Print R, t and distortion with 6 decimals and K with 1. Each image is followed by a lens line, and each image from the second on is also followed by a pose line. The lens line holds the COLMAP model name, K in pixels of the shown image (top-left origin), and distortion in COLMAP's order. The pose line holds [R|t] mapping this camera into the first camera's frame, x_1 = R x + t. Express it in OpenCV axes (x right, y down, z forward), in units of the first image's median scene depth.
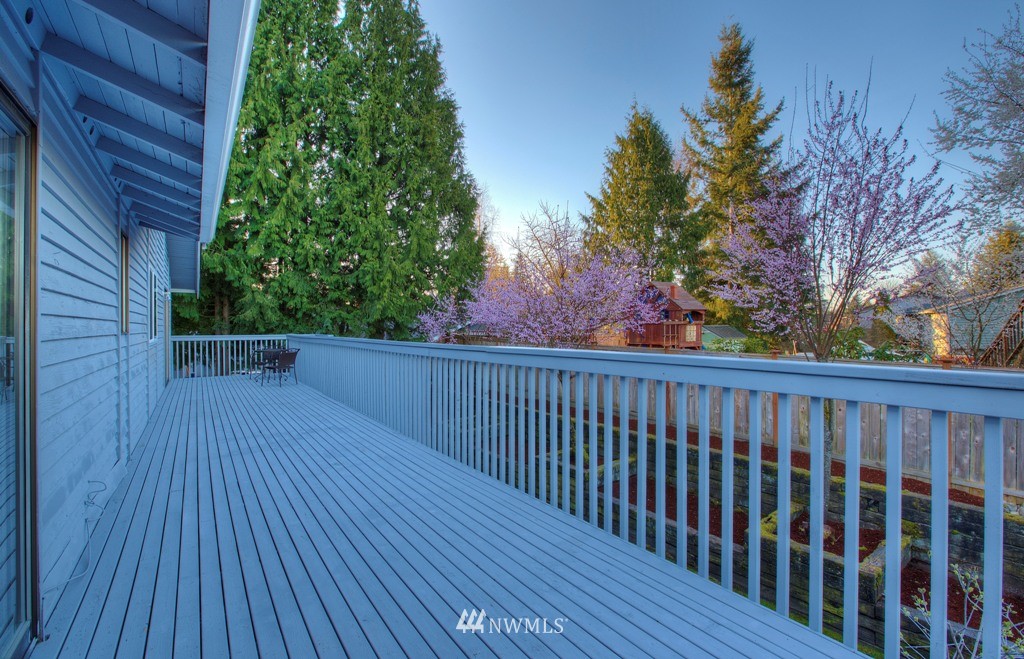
lens RADIAL K [[481.9, 0, 512.0], [0, 481.9, 329.5], [0, 0, 1]] dist [-0.050874, 0.016063]
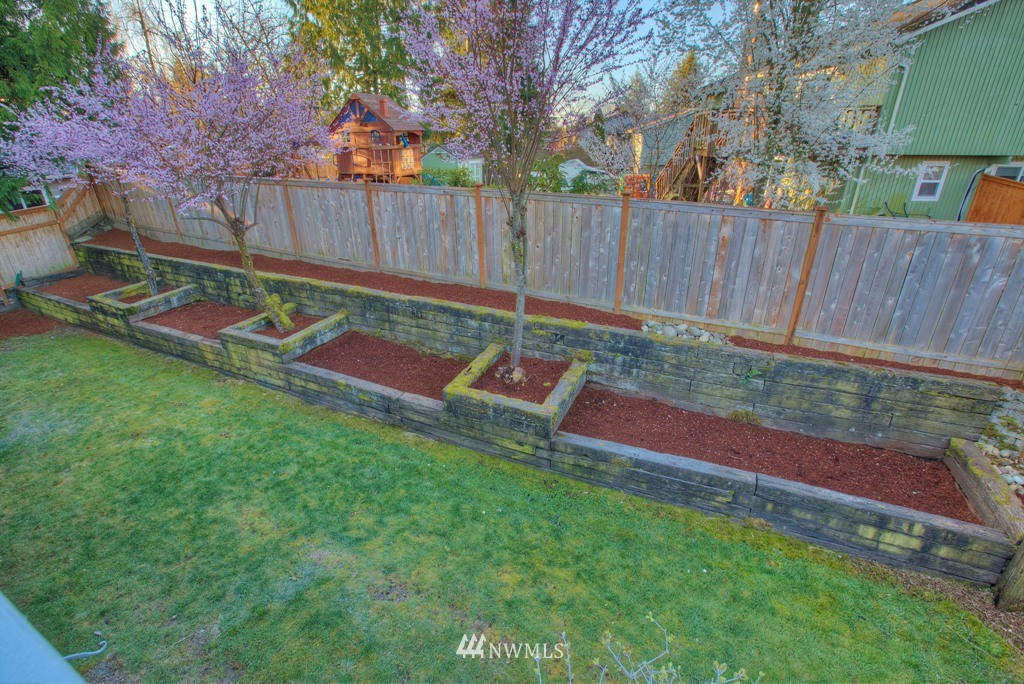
lens RADIAL K [[464.7, 0, 512.0], [0, 464.7, 342.0], [0, 0, 1]] dist [-0.030810, 0.000095]
pose [[0.880066, -0.189266, 0.435502, 0.200931], [0.004671, 0.920540, 0.390620, -0.025876], [-0.474829, -0.341737, 0.811020, 0.181979]]
